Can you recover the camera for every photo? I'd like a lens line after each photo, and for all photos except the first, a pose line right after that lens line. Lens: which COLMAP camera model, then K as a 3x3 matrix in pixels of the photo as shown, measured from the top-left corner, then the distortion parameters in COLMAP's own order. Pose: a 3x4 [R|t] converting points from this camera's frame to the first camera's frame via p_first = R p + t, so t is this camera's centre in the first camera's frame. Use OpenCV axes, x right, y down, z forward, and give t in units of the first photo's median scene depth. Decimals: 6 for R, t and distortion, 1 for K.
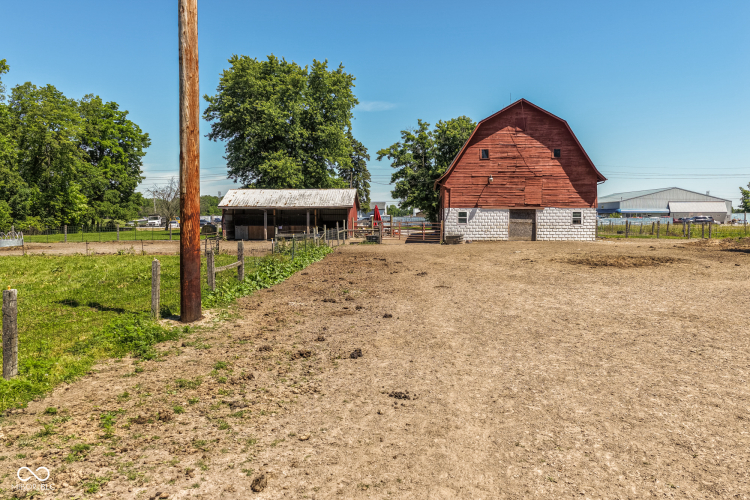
lens RADIAL K [[624.6, 0, 377.5], [0, 624.6, 249.6], [0, 0, 1]] dist [-0.010182, 0.024442]
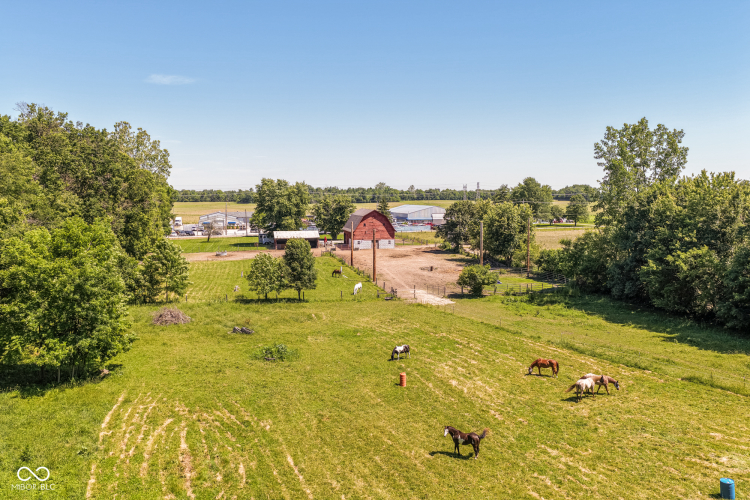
lens RADIAL K [[624.6, 0, 379.6], [0, 624.6, 246.1], [0, 0, 1]] dist [-0.010182, 0.024442]
pose [[0.952263, -0.023476, 0.304375, -0.834573], [0.015588, 0.999477, 0.028319, -0.130860], [-0.304880, -0.022222, 0.952131, -2.421552]]
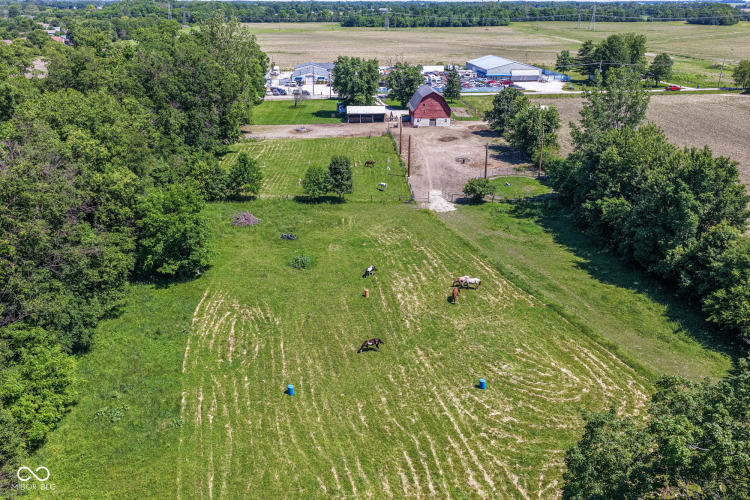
lens RADIAL K [[624.6, 0, 372.6], [0, 624.6, 225.3], [0, 0, 1]] dist [-0.010182, 0.024442]
pose [[0.991938, -0.037864, 0.120934, -0.675490], [0.002983, 0.961031, 0.276425, -0.521997], [-0.126687, -0.273836, 0.953396, -3.021304]]
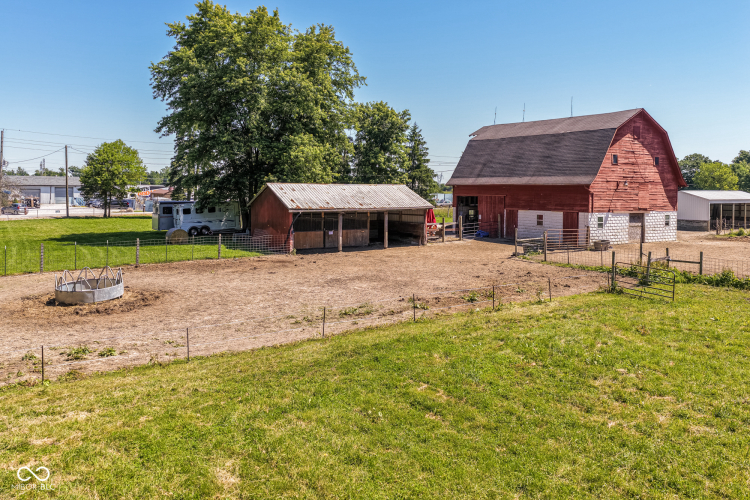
lens RADIAL K [[624.6, 0, 374.8], [0, 624.6, 248.1], [0, 0, 1]] dist [-0.010182, 0.024442]
pose [[0.792627, -0.051903, 0.607493, -0.760789], [0.024139, 0.998260, 0.053794, -0.072942], [-0.609229, -0.027974, 0.792501, 0.429584]]
